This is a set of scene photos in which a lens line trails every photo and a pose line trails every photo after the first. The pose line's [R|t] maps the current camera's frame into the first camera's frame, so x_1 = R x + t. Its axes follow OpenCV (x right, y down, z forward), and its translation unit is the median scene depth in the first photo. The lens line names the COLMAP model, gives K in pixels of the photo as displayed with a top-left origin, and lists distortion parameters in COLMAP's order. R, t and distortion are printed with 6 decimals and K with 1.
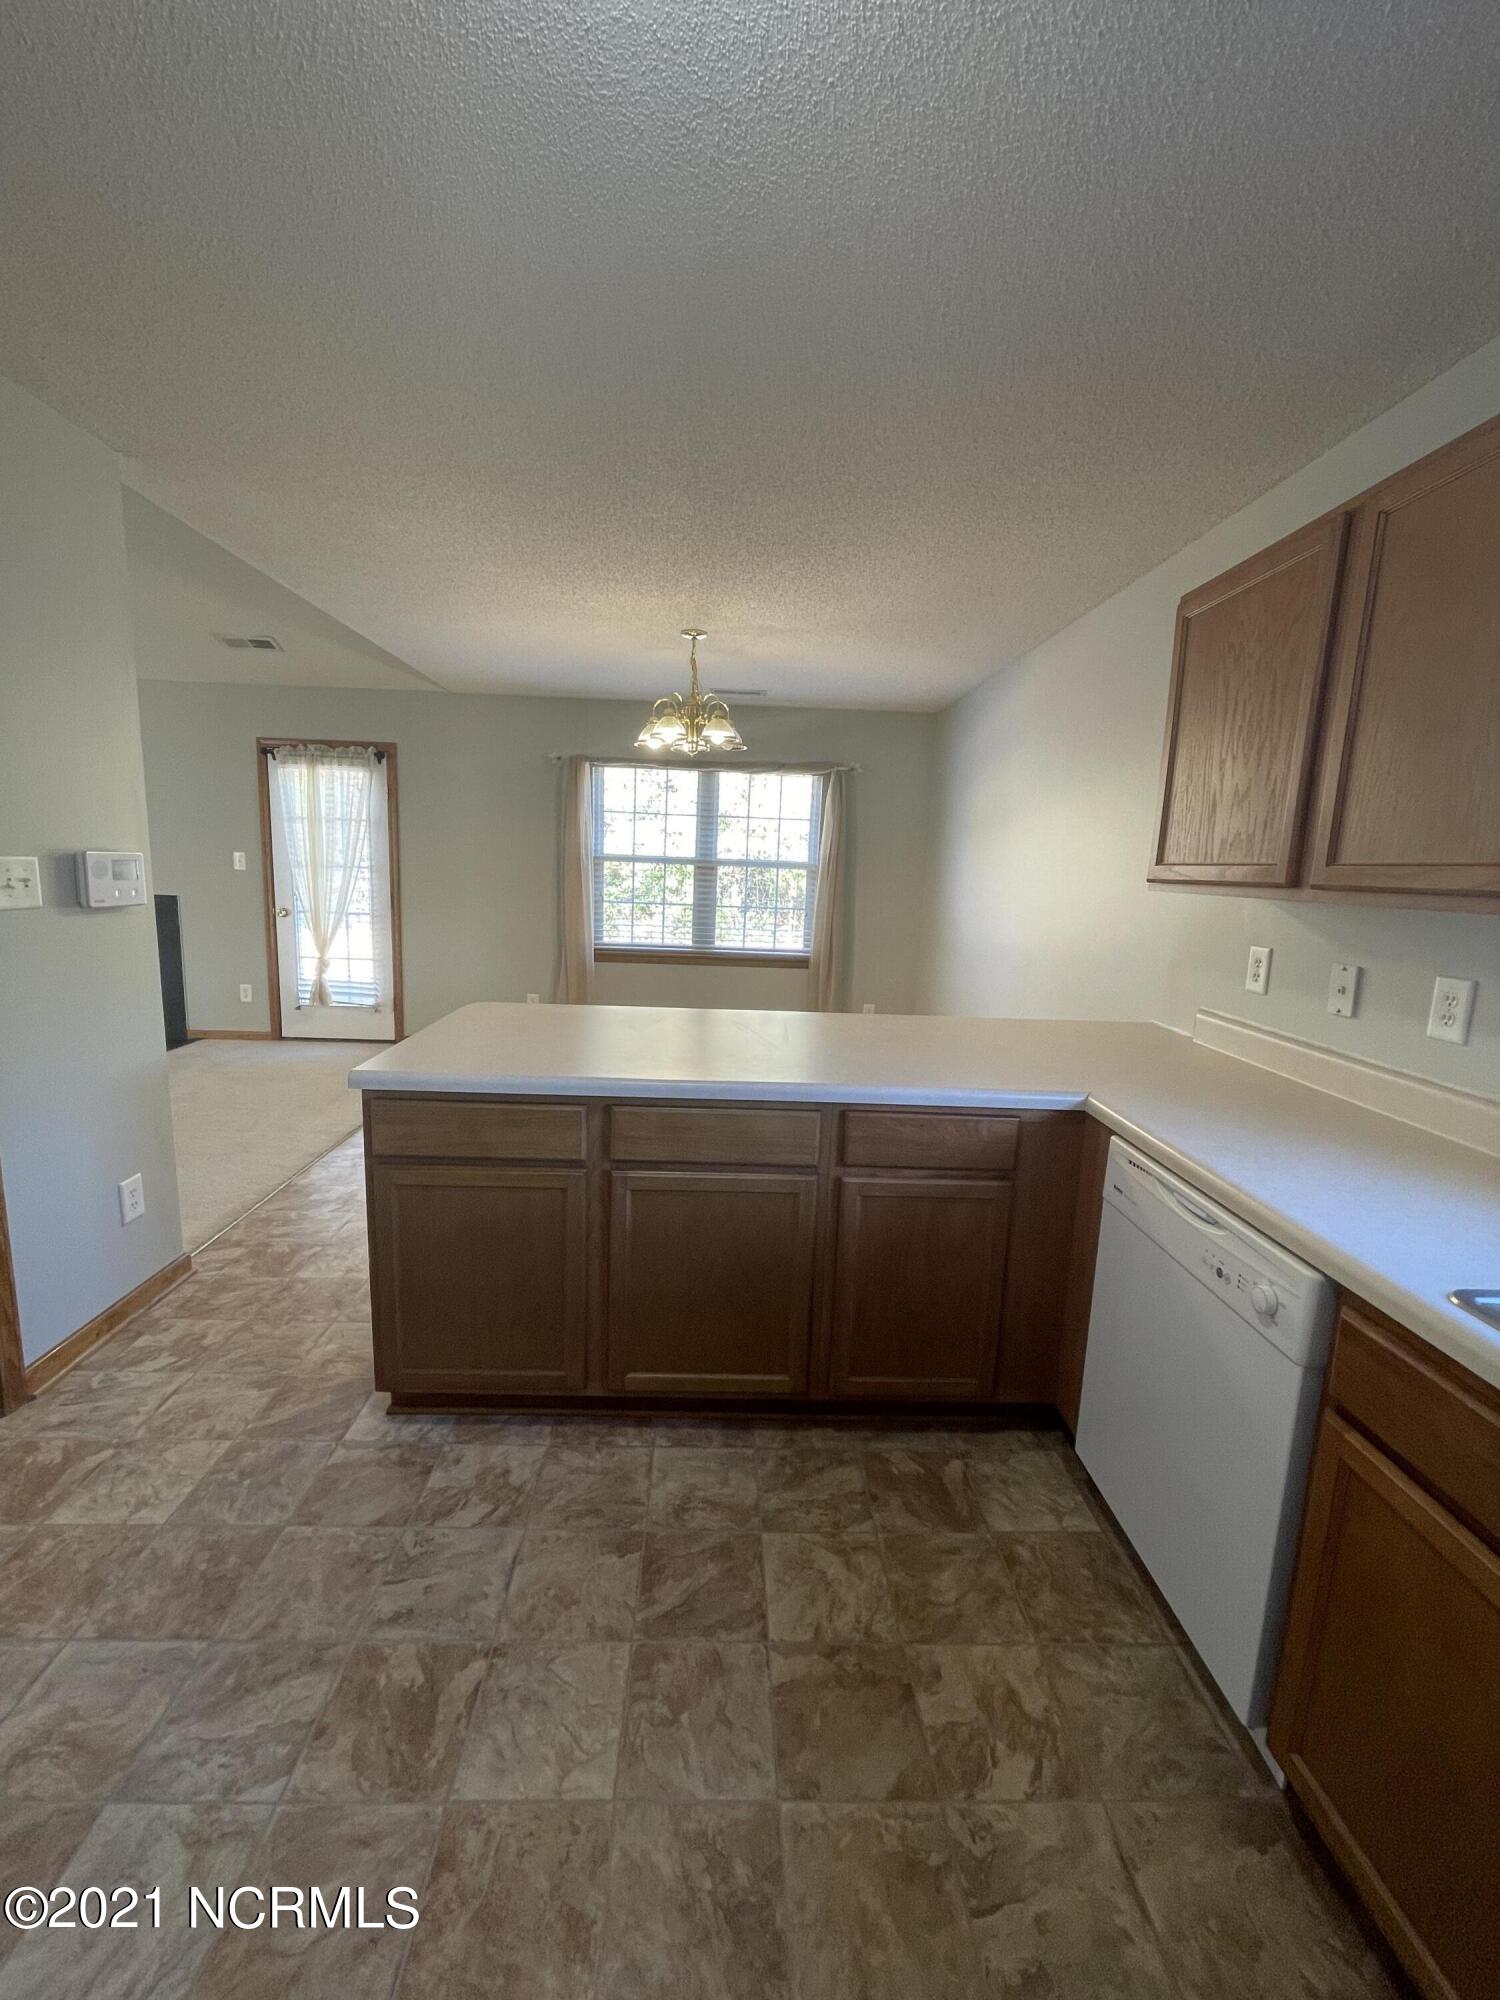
lens RADIAL K [[806.5, 0, 749.9], [0, 806.5, 998.5], [0, 0, 1]] dist [-0.000858, -0.000418]
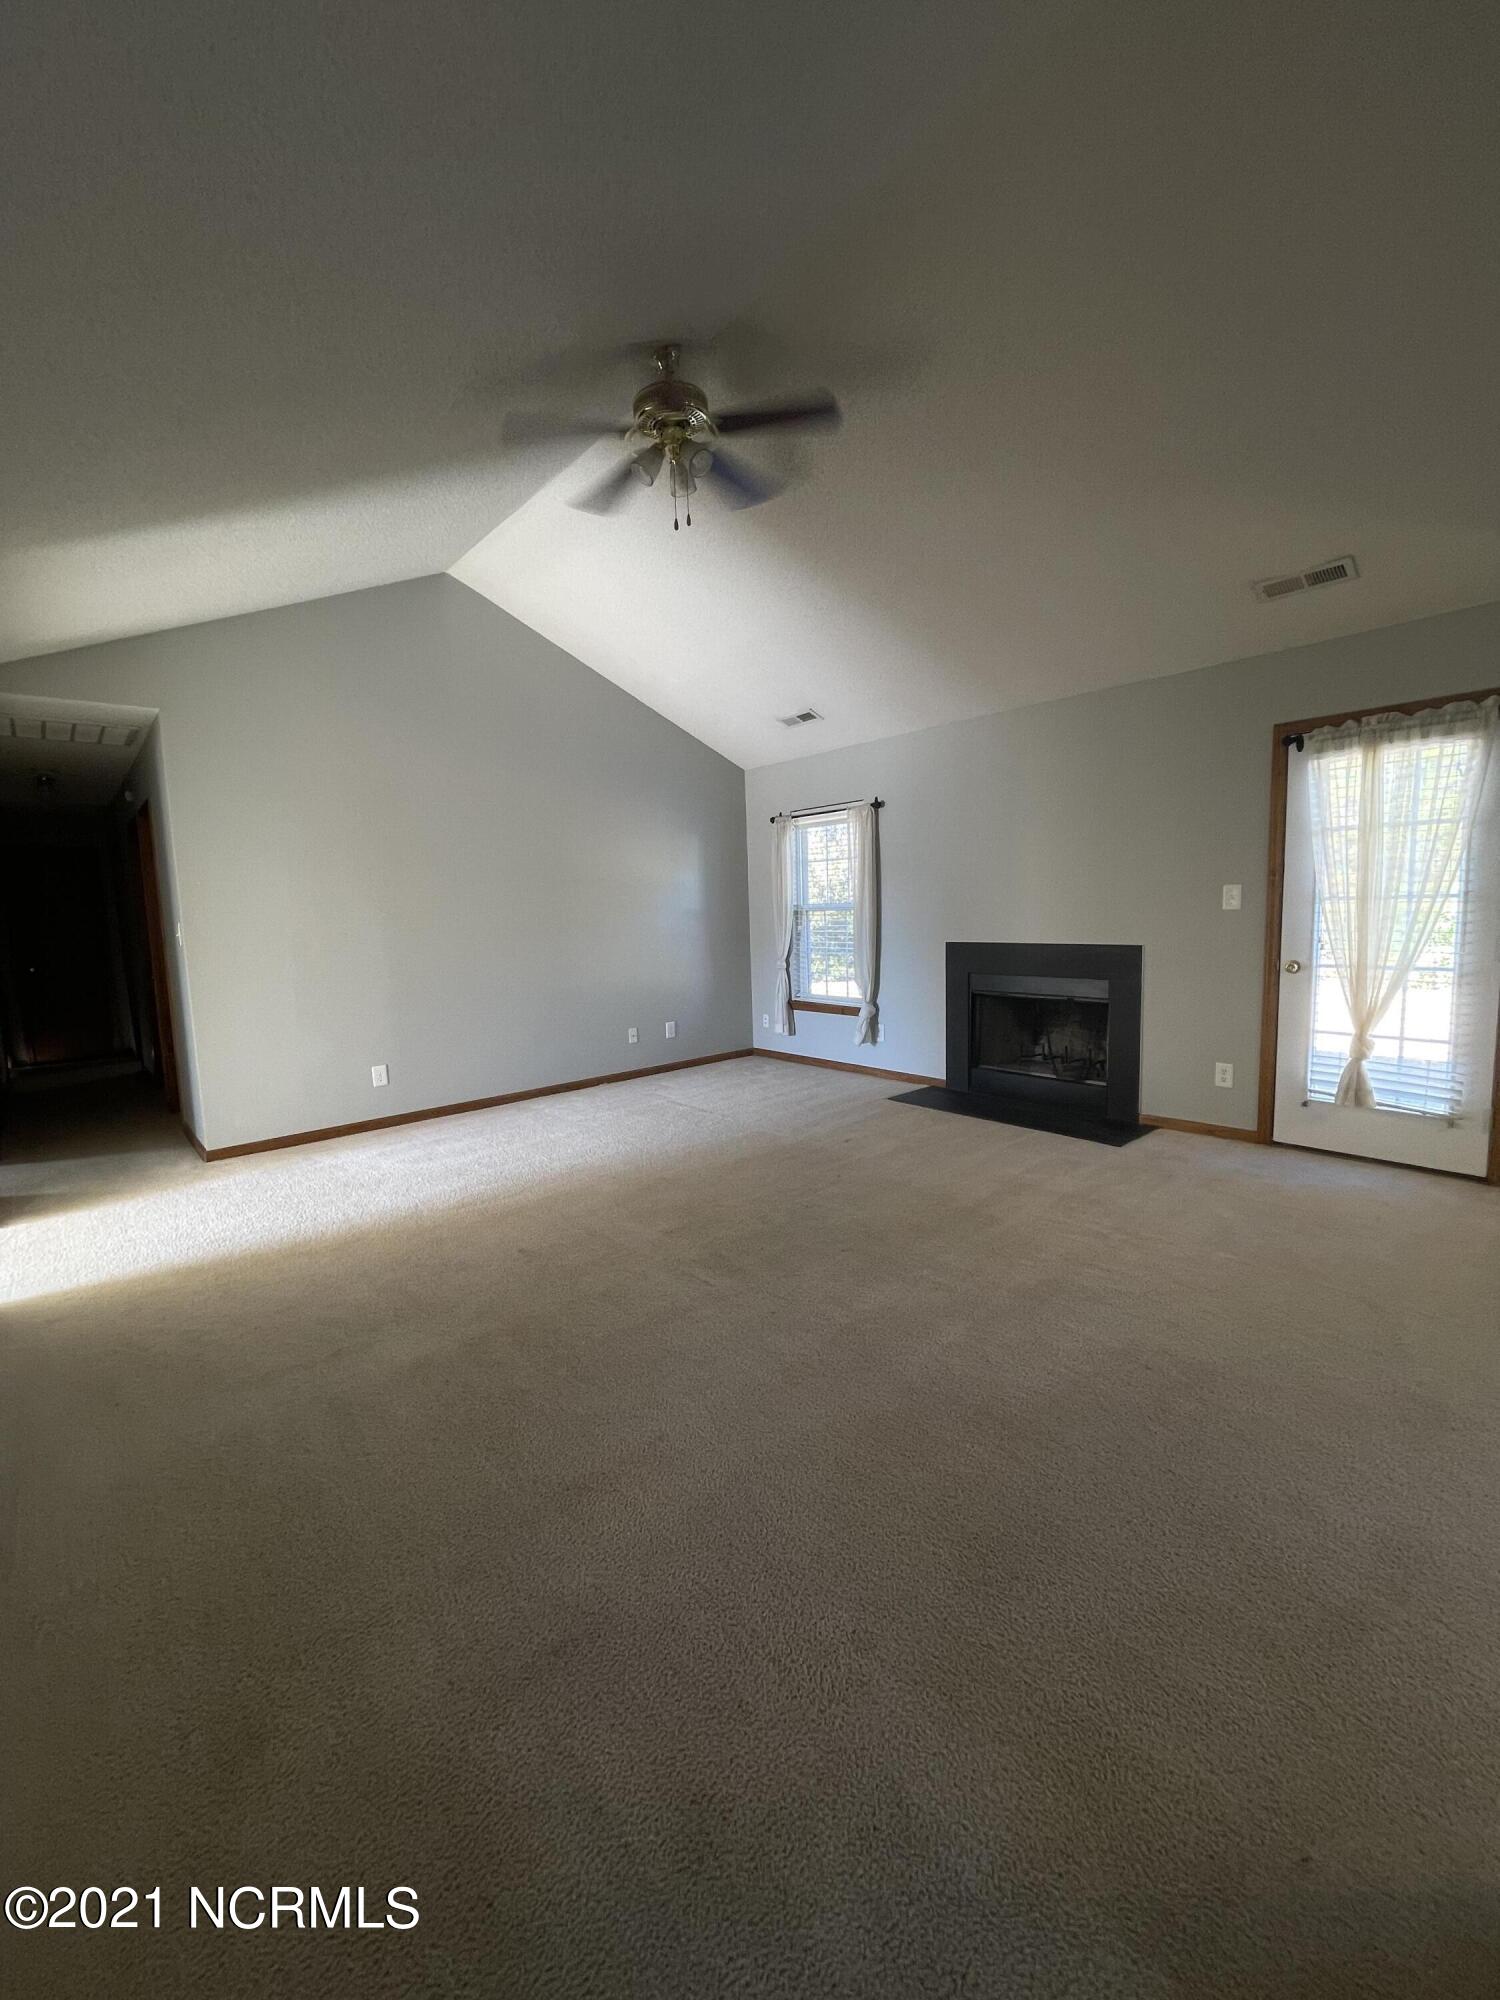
lens RADIAL K [[806.5, 0, 738.4], [0, 806.5, 987.3], [0, 0, 1]] dist [-0.000858, -0.000418]
pose [[0.630456, 0.021167, -0.775937, -0.909675], [-0.074454, 0.996668, -0.033306, -0.079290], [0.772646, 0.078770, 0.629931, 0.498913]]
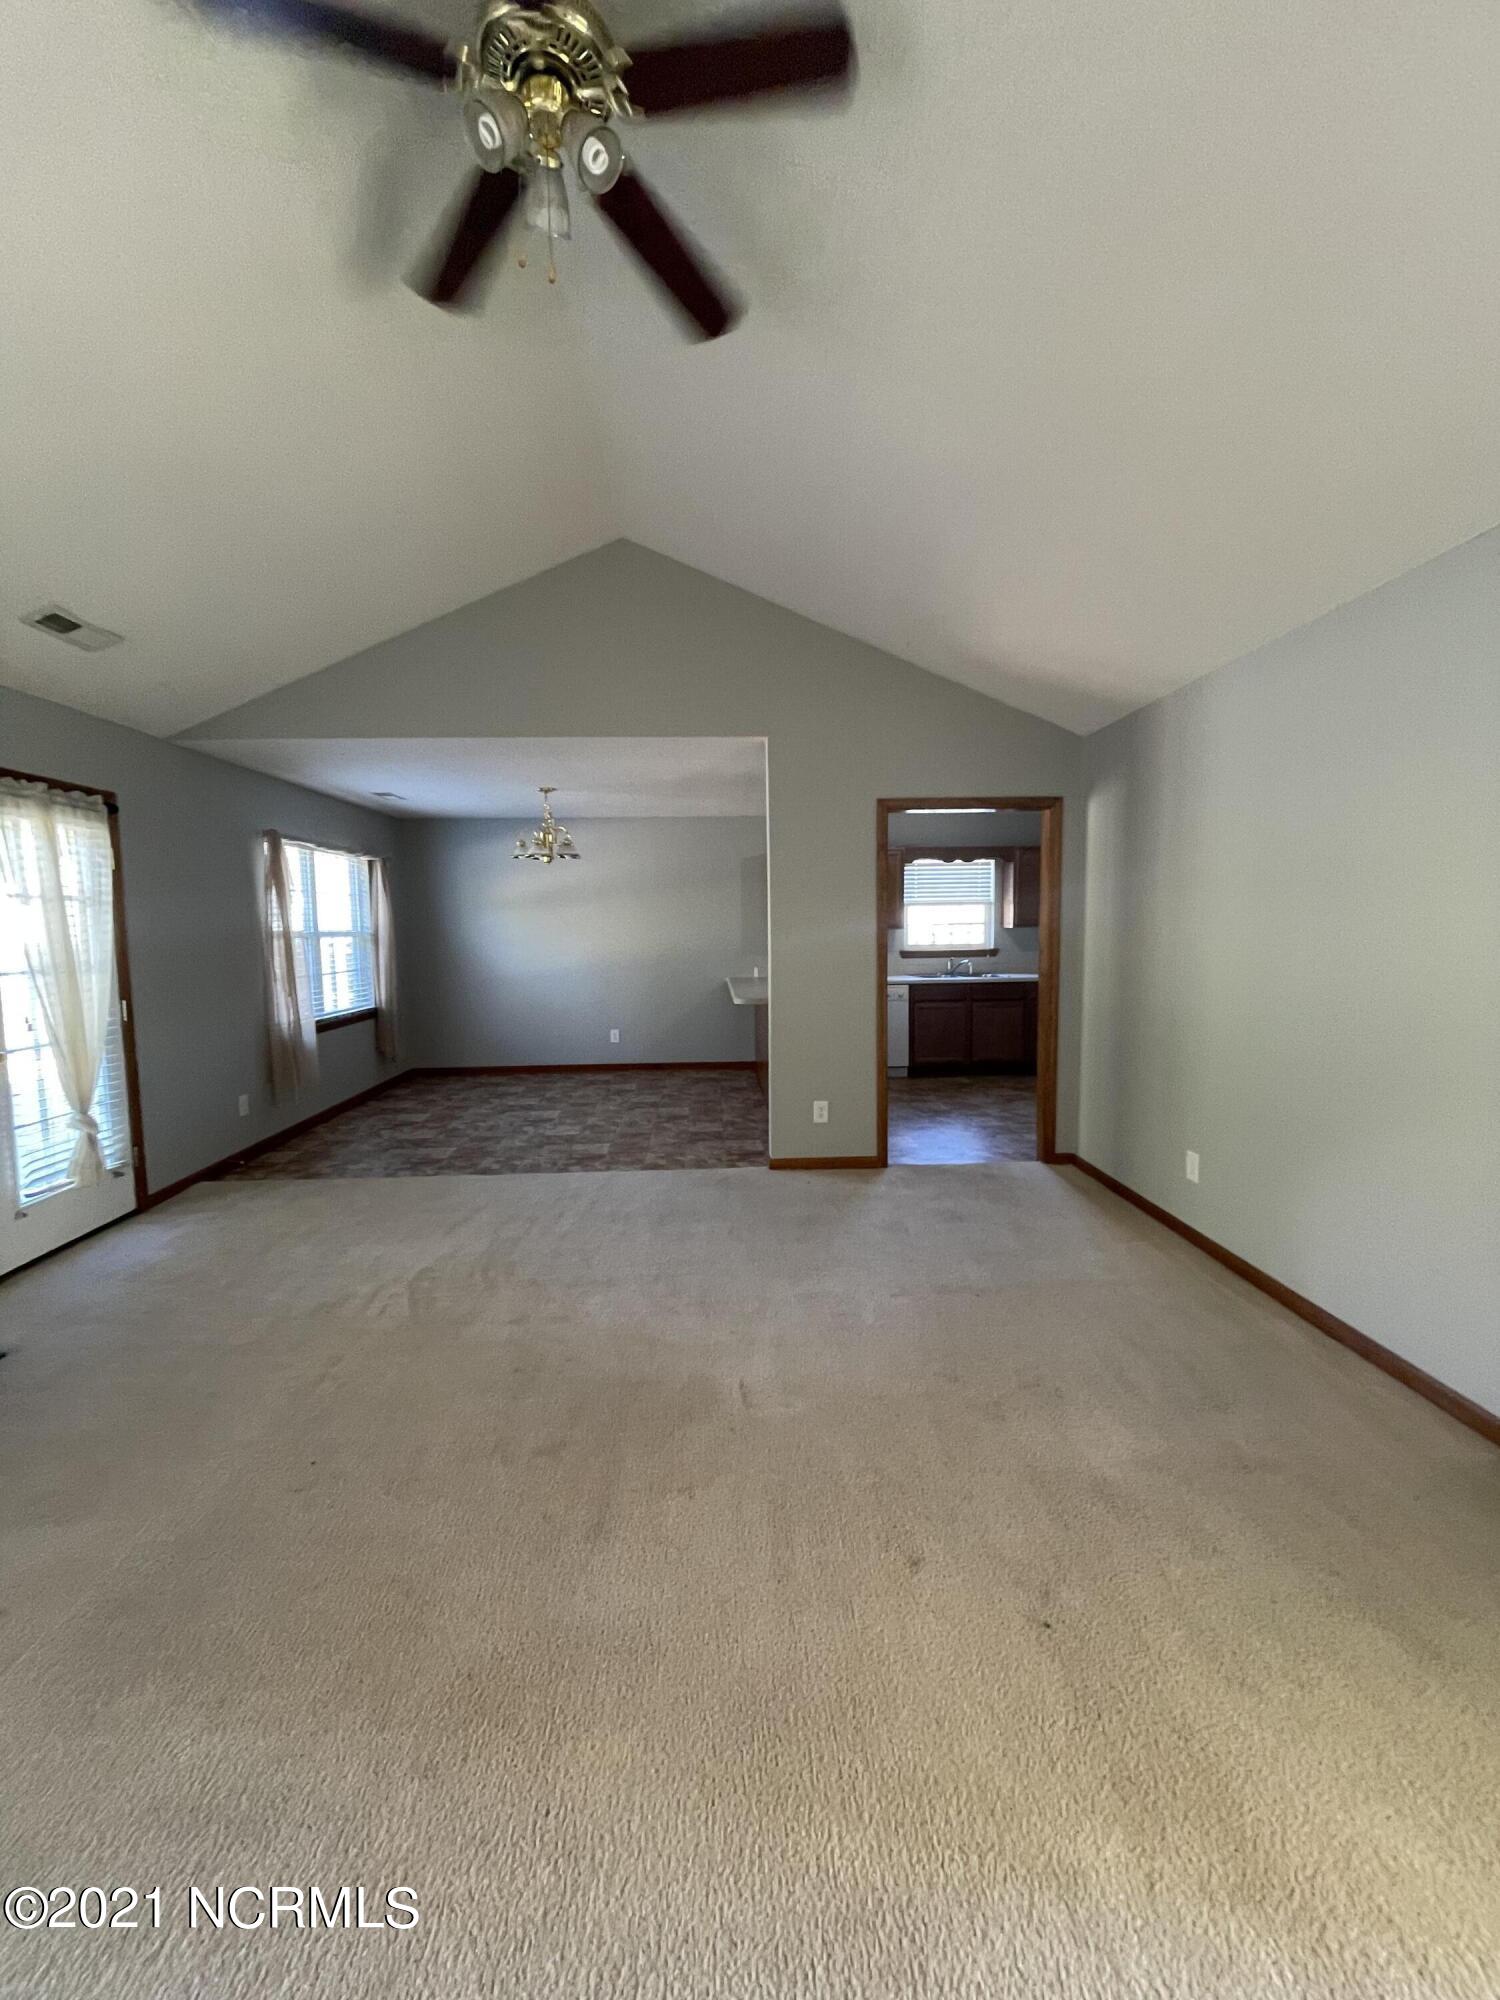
lens RADIAL K [[806.5, 0, 741.0], [0, 806.5, 997.1], [0, 0, 1]] dist [-0.000858, -0.000418]
pose [[-0.014404, -0.125407, 0.992001, -3.088438], [0.179970, 0.975576, 0.125944, -0.334712], [-0.983567, 0.180345, 0.008517, 1.240363]]
